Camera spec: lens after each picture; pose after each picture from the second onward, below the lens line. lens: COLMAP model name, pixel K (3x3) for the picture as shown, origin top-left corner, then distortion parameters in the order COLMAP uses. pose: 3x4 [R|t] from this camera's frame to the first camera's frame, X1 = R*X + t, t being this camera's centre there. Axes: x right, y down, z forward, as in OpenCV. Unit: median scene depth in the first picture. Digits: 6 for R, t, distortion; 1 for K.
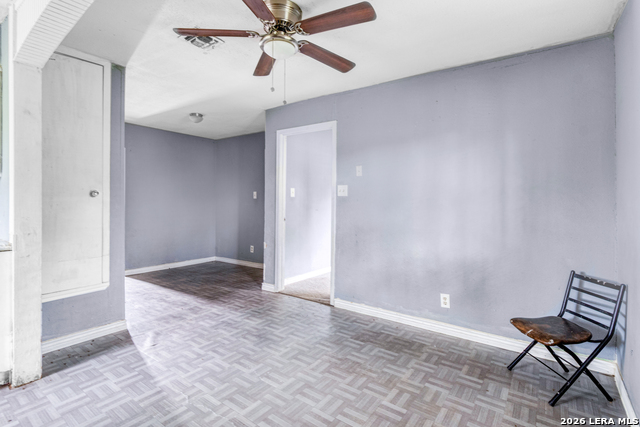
lens RADIAL K [[310.3, 0, 323.8], [0, 310.3, 208.5], [0, 0, 1]] dist [-0.000060, -0.002759]
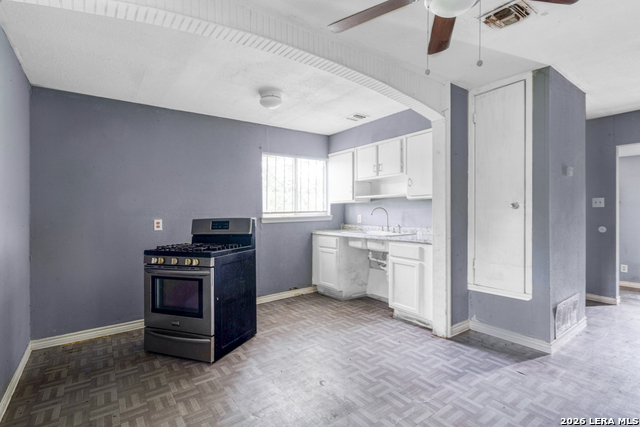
lens RADIAL K [[310.3, 0, 324.3], [0, 310.3, 213.1], [0, 0, 1]] dist [-0.000060, -0.002759]
pose [[-0.298906, -0.000045, -0.954283, 0.515207], [-0.023679, 0.999692, 0.007369, -0.015534], [0.953989, 0.024799, -0.298815, 0.772799]]
